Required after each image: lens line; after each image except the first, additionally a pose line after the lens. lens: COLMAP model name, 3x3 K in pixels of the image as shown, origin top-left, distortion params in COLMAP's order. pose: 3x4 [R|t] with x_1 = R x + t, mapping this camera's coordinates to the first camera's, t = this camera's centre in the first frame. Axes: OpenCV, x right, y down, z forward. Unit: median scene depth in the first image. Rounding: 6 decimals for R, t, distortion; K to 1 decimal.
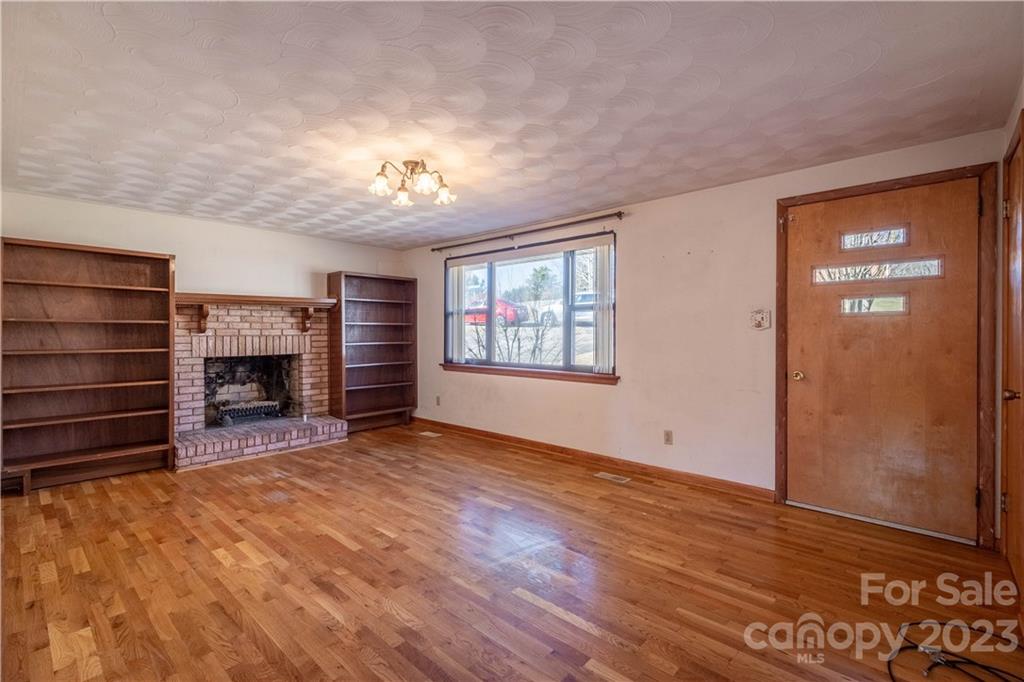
lens RADIAL K [[463.7, 0, 515.7], [0, 463.7, 338.1], [0, 0, 1]] dist [0.001658, 0.000110]
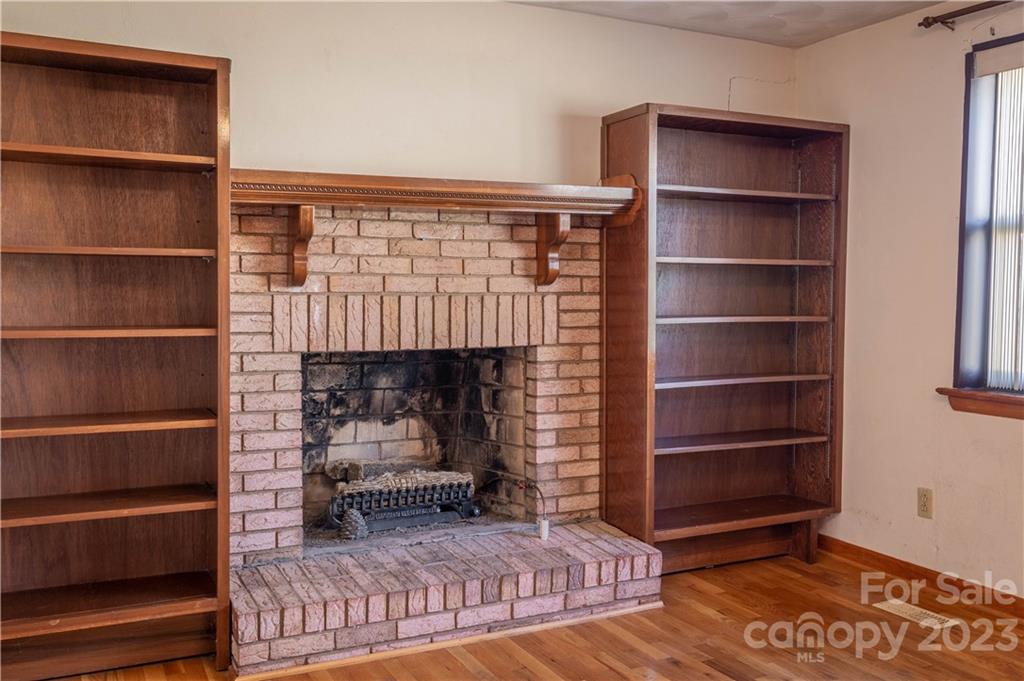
lens RADIAL K [[930.5, 0, 510.7], [0, 930.5, 340.2], [0, 0, 1]] dist [-0.008943, 0.000000]
pose [[0.931548, 0.025853, -0.362699, -0.231773], [-0.010924, 0.999009, 0.043151, -0.001209], [0.363455, -0.036235, 0.930907, 0.347410]]
